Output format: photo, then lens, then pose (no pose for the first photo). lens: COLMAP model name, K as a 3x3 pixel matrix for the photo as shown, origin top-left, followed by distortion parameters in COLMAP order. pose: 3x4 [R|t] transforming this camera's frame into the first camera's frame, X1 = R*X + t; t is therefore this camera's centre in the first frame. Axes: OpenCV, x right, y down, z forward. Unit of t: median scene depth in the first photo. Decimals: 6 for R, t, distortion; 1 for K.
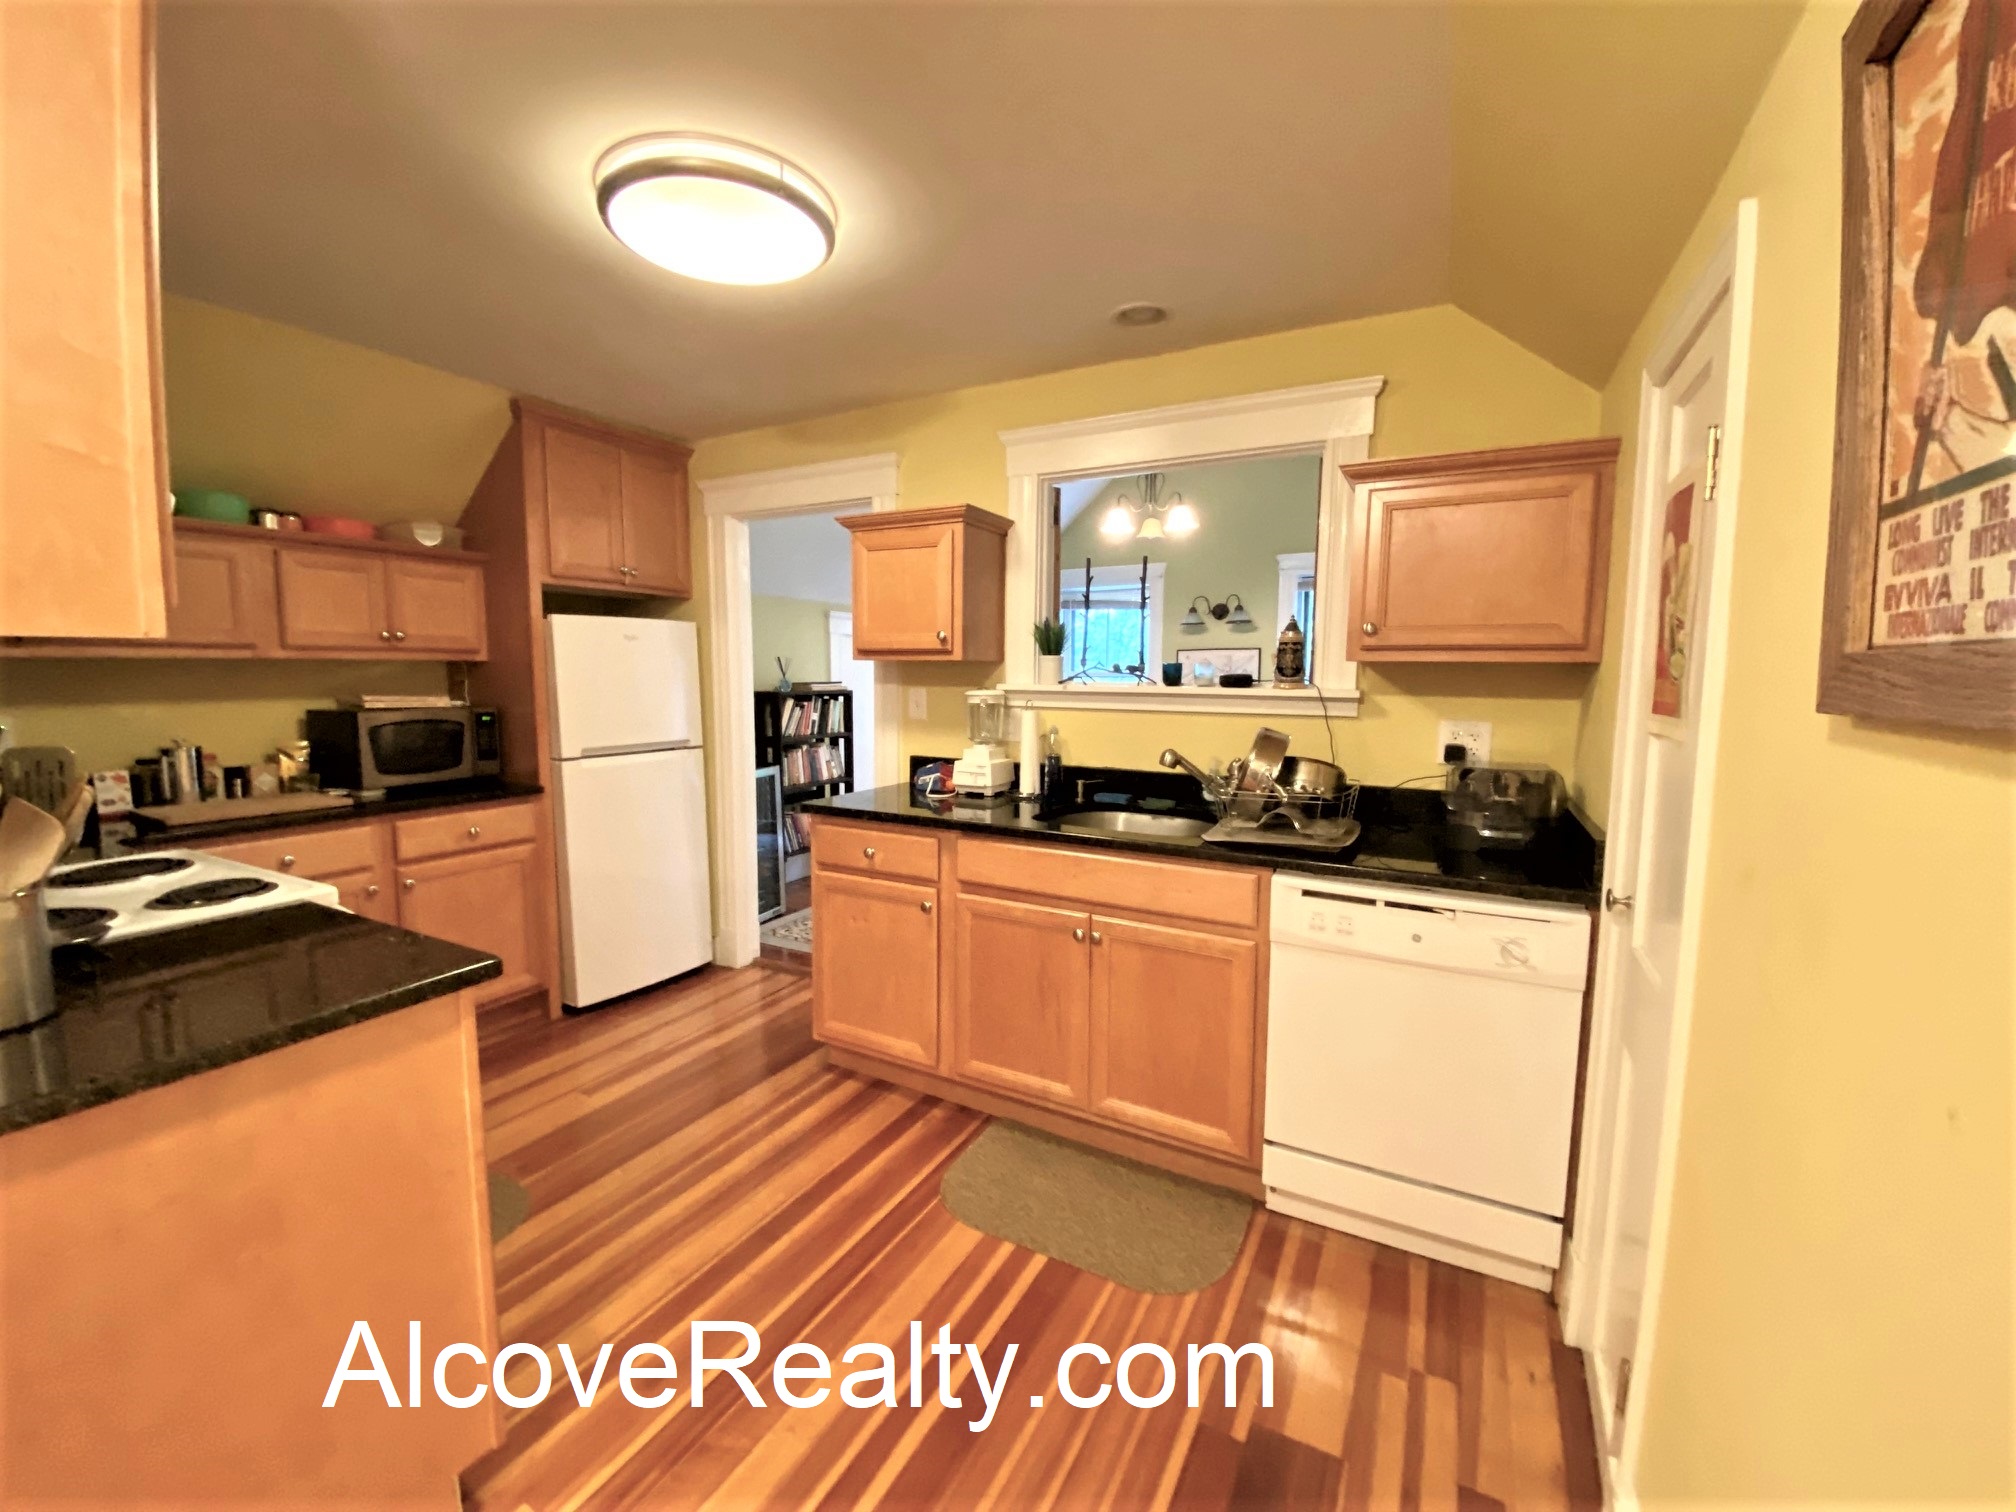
lens RADIAL K [[796.7, 0, 1008.0], [0, 796.7, 756.0], [0, 0, 1]] dist [0.001474, 0.000022]
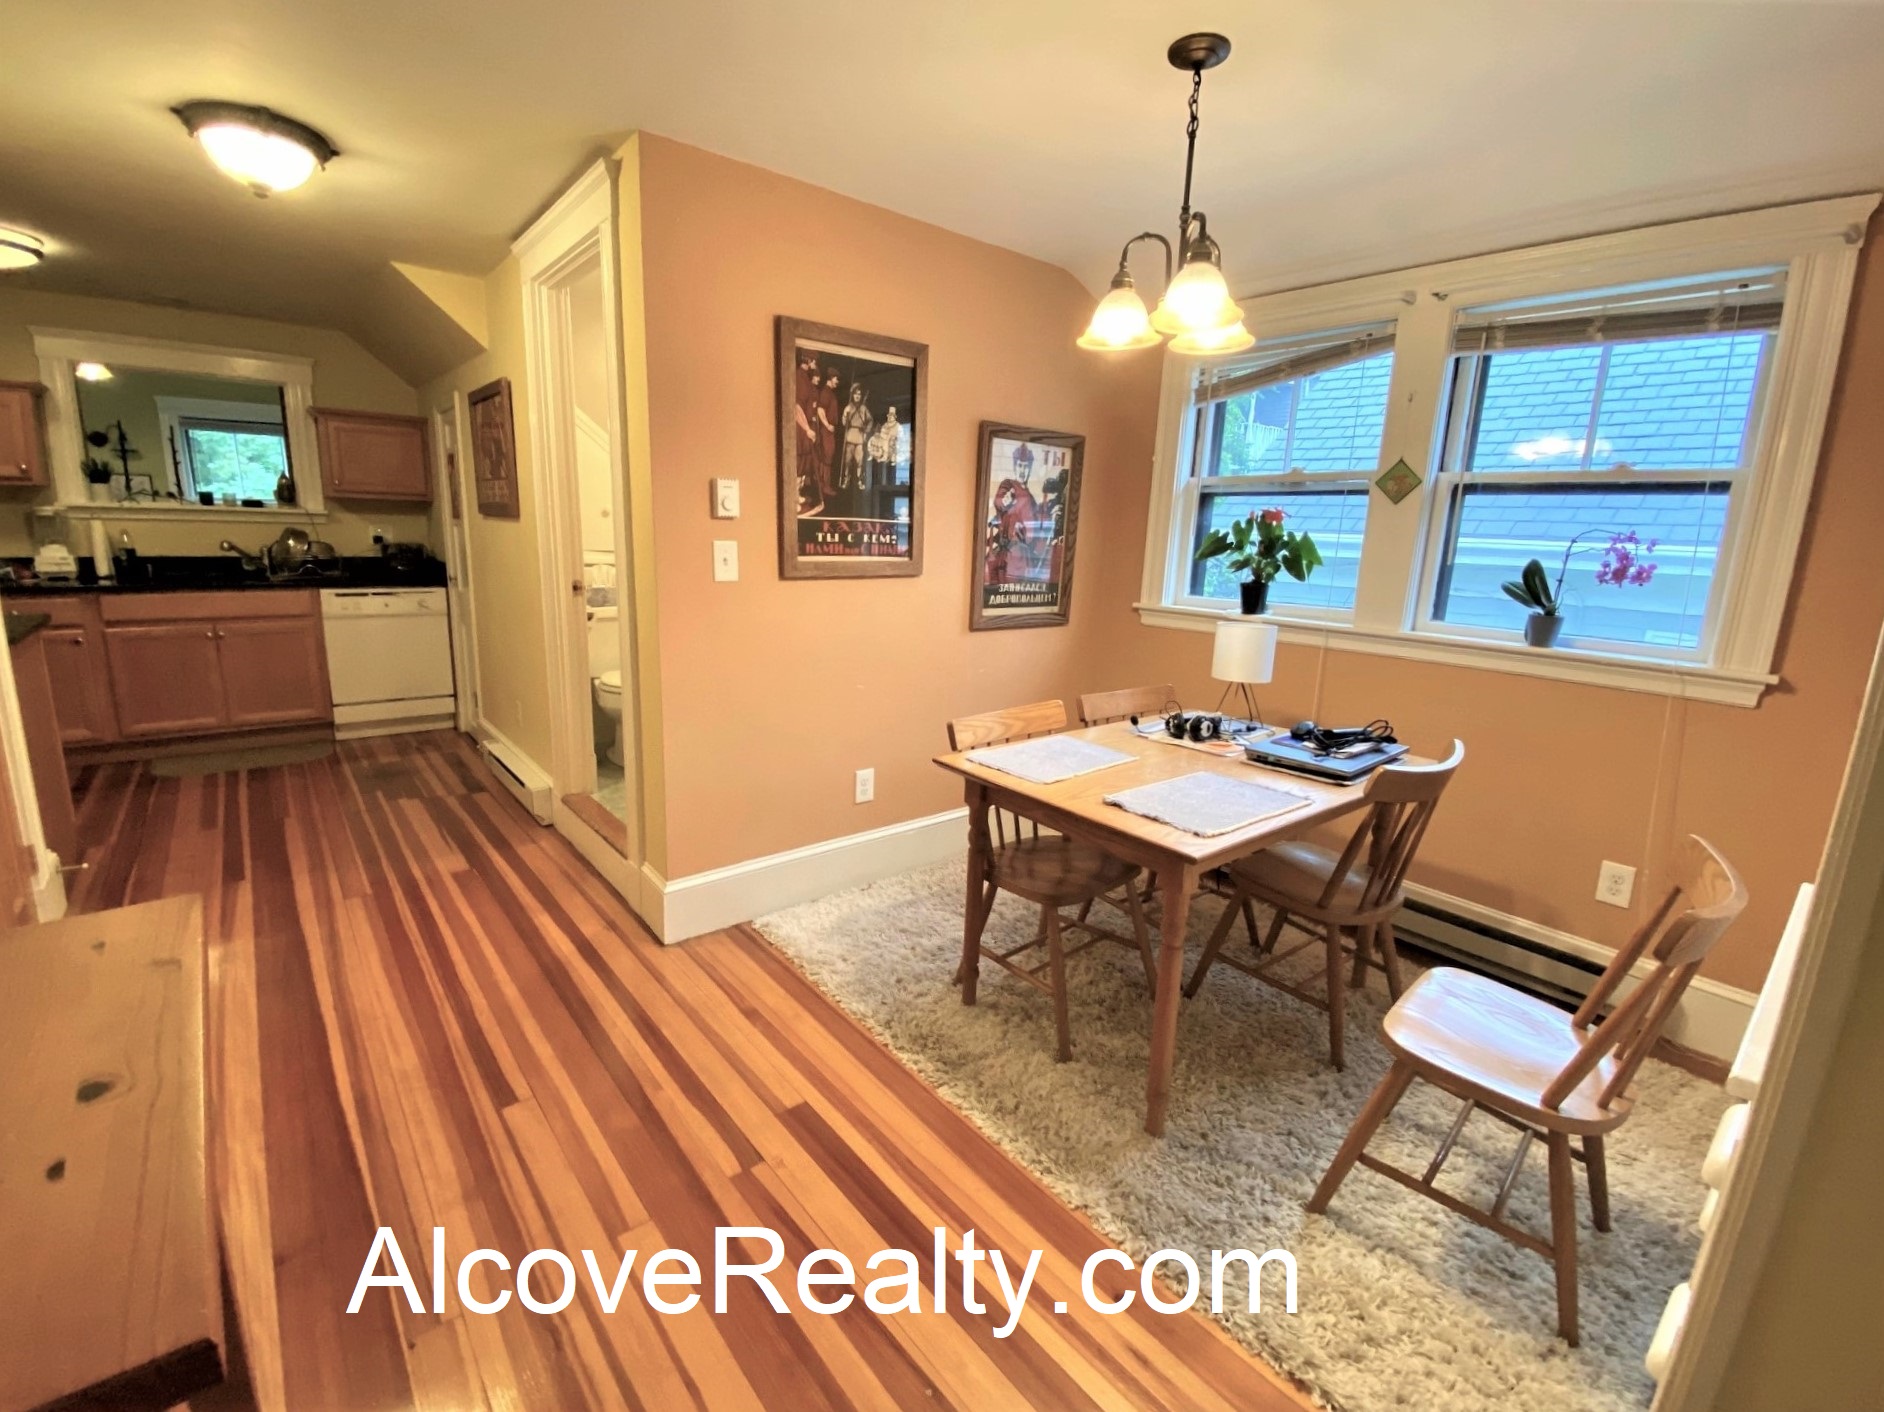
lens RADIAL K [[833.6, 0, 929.7], [0, 833.6, 709.2], [0, 0, 1]] dist [0.000958, -0.013061]
pose [[0.364818, -0.188486, 0.911801, -1.177068], [0.060555, 0.982025, 0.178774, 0.150147], [-0.929108, -0.010006, 0.369674, -1.414220]]
